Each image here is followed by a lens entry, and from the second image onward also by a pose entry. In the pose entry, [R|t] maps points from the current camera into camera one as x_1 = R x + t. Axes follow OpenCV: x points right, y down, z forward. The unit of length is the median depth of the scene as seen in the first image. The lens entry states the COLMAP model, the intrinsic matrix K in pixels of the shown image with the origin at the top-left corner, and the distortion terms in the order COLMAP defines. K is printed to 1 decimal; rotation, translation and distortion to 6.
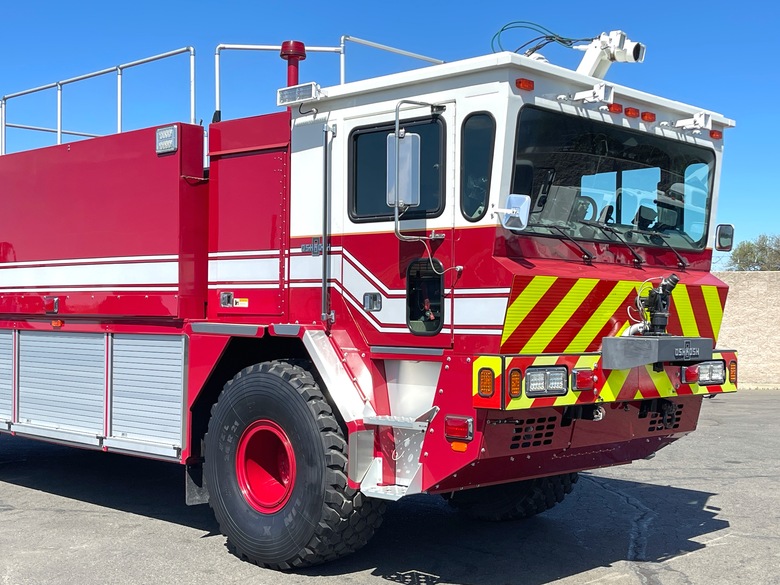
lens RADIAL K [[1052.4, 0, 392.9], [0, 1052.4, 296.7], [0, 0, 1]] dist [0.068968, 0.000000]
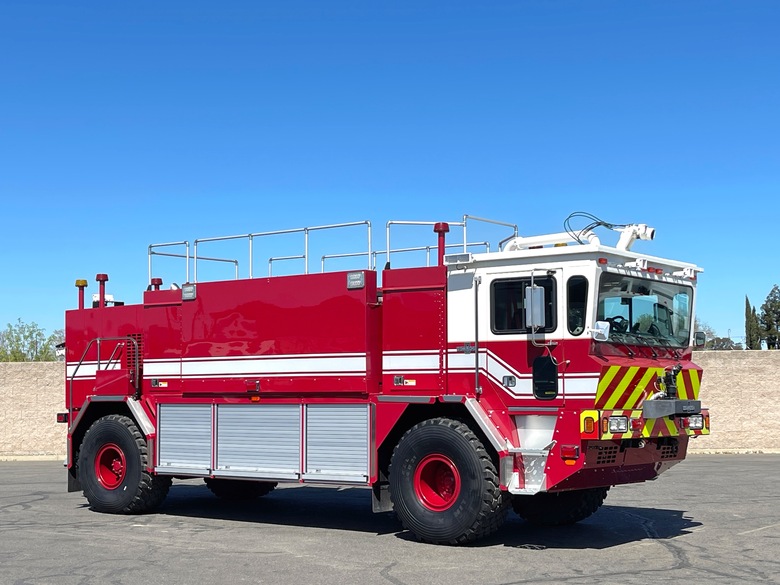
lens RADIAL K [[1193.5, 0, 388.6], [0, 1193.5, 300.5], [0, 0, 1]] dist [0.127135, 0.000000]
pose [[0.992806, -0.004431, 0.119656, -0.423245], [0.011803, 0.998070, -0.060972, -0.009145], [-0.119155, 0.061945, 0.990941, -0.864994]]
